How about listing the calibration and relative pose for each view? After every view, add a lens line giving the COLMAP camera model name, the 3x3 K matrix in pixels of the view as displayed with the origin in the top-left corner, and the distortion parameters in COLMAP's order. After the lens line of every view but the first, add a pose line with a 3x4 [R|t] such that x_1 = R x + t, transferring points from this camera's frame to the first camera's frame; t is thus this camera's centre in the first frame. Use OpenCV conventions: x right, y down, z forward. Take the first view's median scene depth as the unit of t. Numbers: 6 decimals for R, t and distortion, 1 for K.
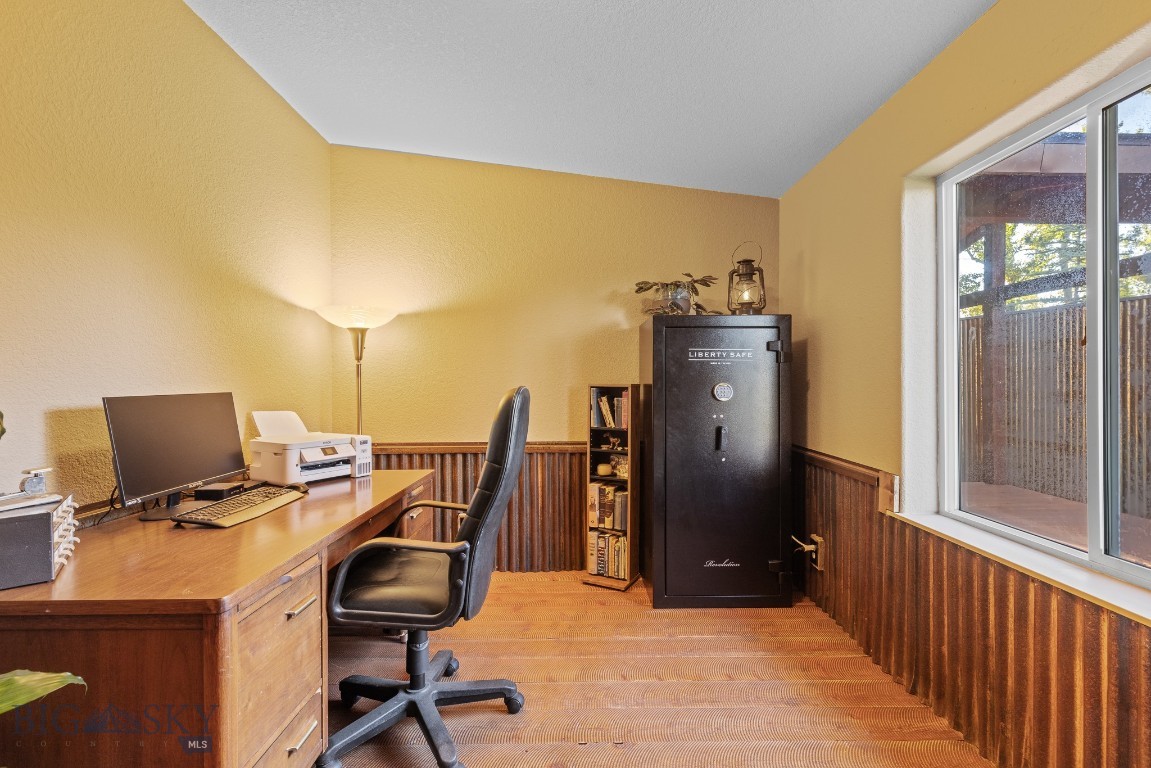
lens RADIAL K [[521.6, 0, 575.5], [0, 521.6, 381.0], [0, 0, 1]] dist [0.007241, 0.000011]
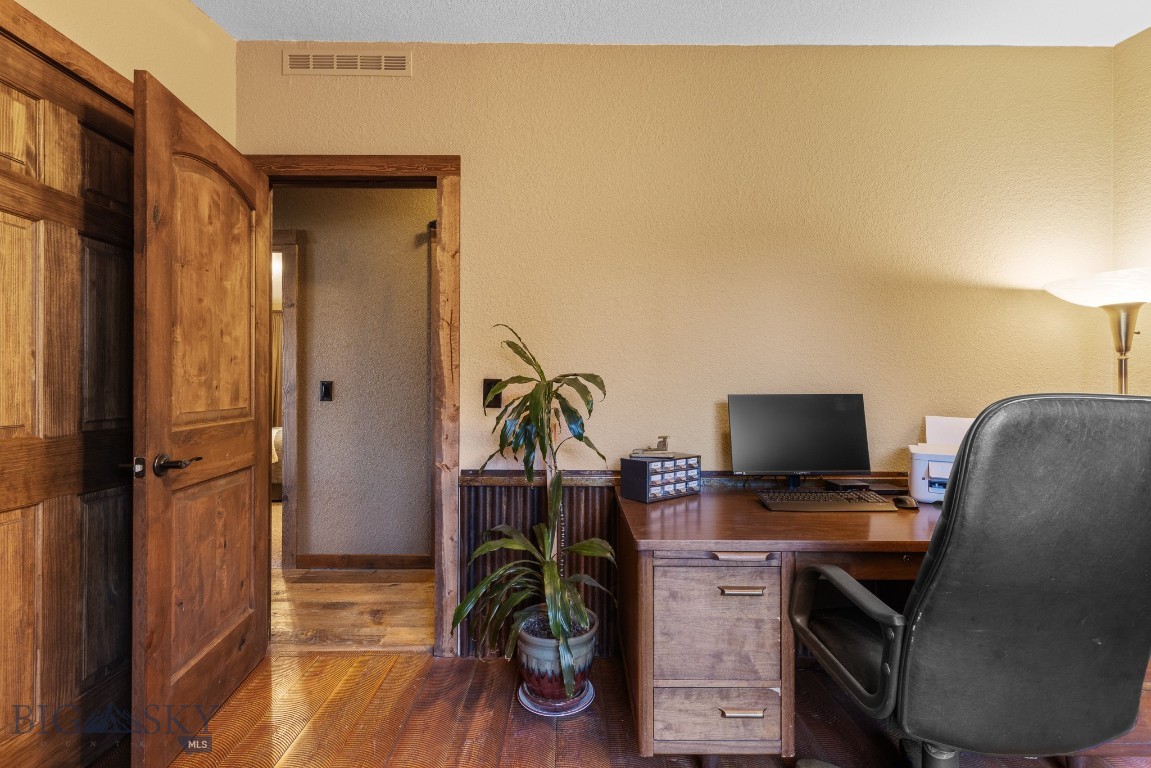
lens RADIAL K [[521.6, 0, 575.6], [0, 521.6, 381.5], [0, 0, 1]] dist [0.007241, 0.000011]
pose [[0.009399, 0.005917, -0.999938, 0.255543], [-0.001874, 0.999981, 0.005900, -0.005464], [0.999954, 0.001819, 0.009410, 0.291360]]
